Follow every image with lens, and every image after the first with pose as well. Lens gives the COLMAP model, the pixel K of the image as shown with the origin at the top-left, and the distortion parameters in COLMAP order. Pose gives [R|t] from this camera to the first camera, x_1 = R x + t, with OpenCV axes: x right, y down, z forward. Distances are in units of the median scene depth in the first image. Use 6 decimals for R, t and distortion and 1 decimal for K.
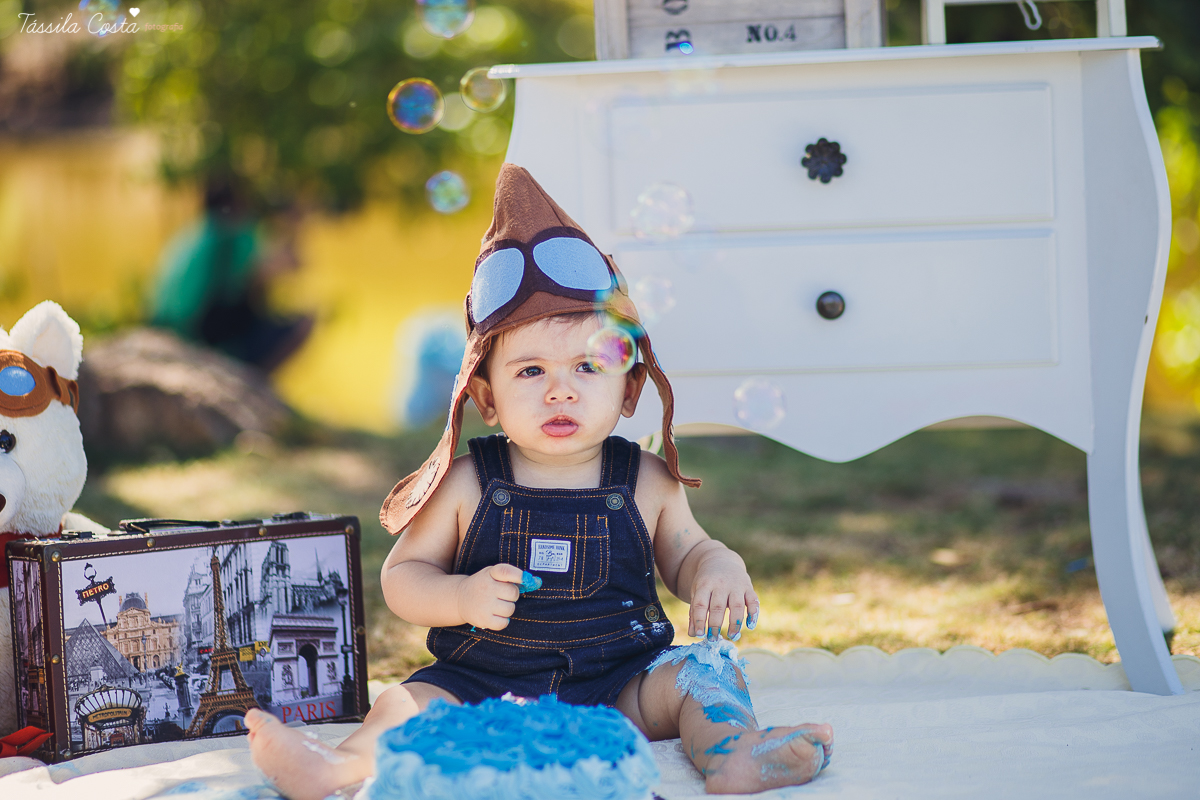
lens RADIAL K [[3055.9, 0, 554.8], [0, 3055.9, 443.1], [0, 0, 1]] dist [-0.077815, 0.000000]
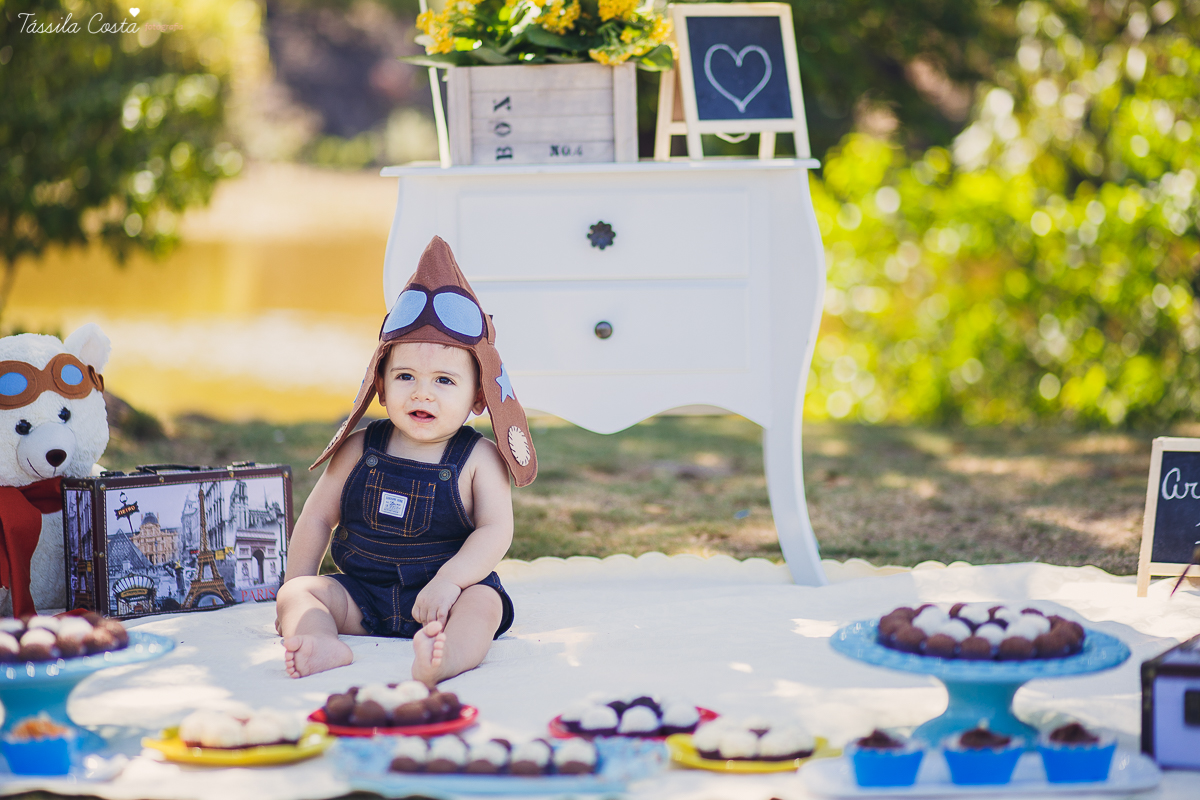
lens RADIAL K [[3055.9, 0, 602.5], [0, 3055.9, 356.7], [0, 0, 1]] dist [-0.077815, 0.000000]
pose [[0.989816, 0.015138, 0.141543, -0.129088], [-0.009925, 0.999249, -0.037463, 0.025926], [-0.142003, 0.035677, 0.989223, -0.521533]]
